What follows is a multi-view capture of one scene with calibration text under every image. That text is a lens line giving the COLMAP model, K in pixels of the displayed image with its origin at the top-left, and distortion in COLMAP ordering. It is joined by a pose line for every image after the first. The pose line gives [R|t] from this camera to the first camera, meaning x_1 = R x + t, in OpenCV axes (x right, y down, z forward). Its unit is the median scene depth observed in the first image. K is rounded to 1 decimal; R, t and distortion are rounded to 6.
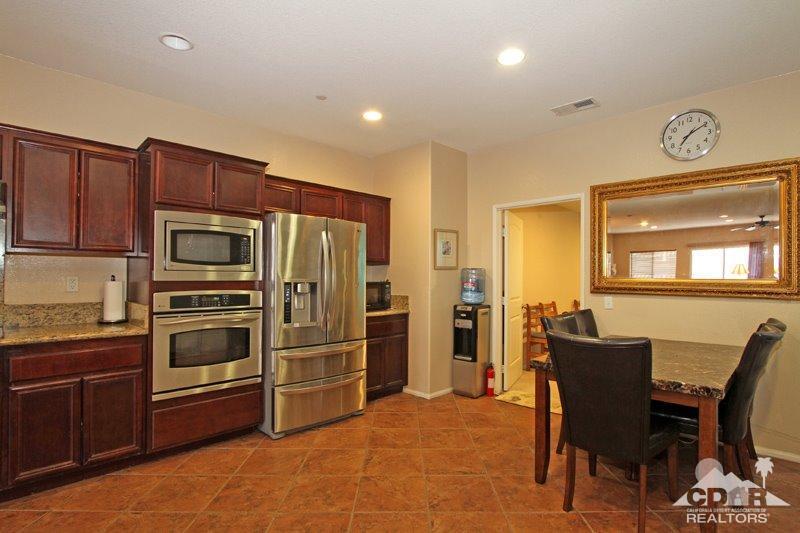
lens RADIAL K [[407.5, 0, 404.5], [0, 407.5, 272.9], [0, 0, 1]] dist [-0.017464, 0.000808]
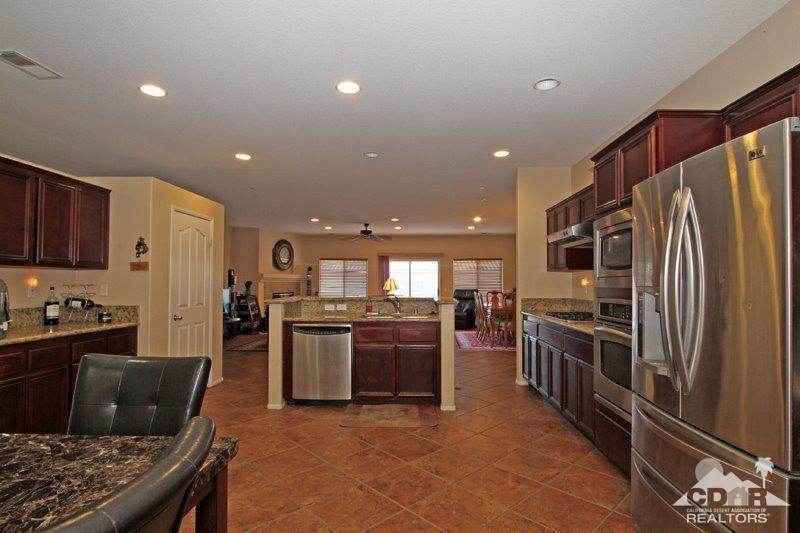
lens RADIAL K [[407.5, 0, 412.2], [0, 407.5, 272.0], [0, 0, 1]] dist [-0.017464, 0.000808]
pose [[-0.726479, -0.023994, -0.686770, 0.461982], [0.002296, 0.999300, -0.037342, 0.017905], [0.687185, -0.028705, -0.725915, 1.396532]]
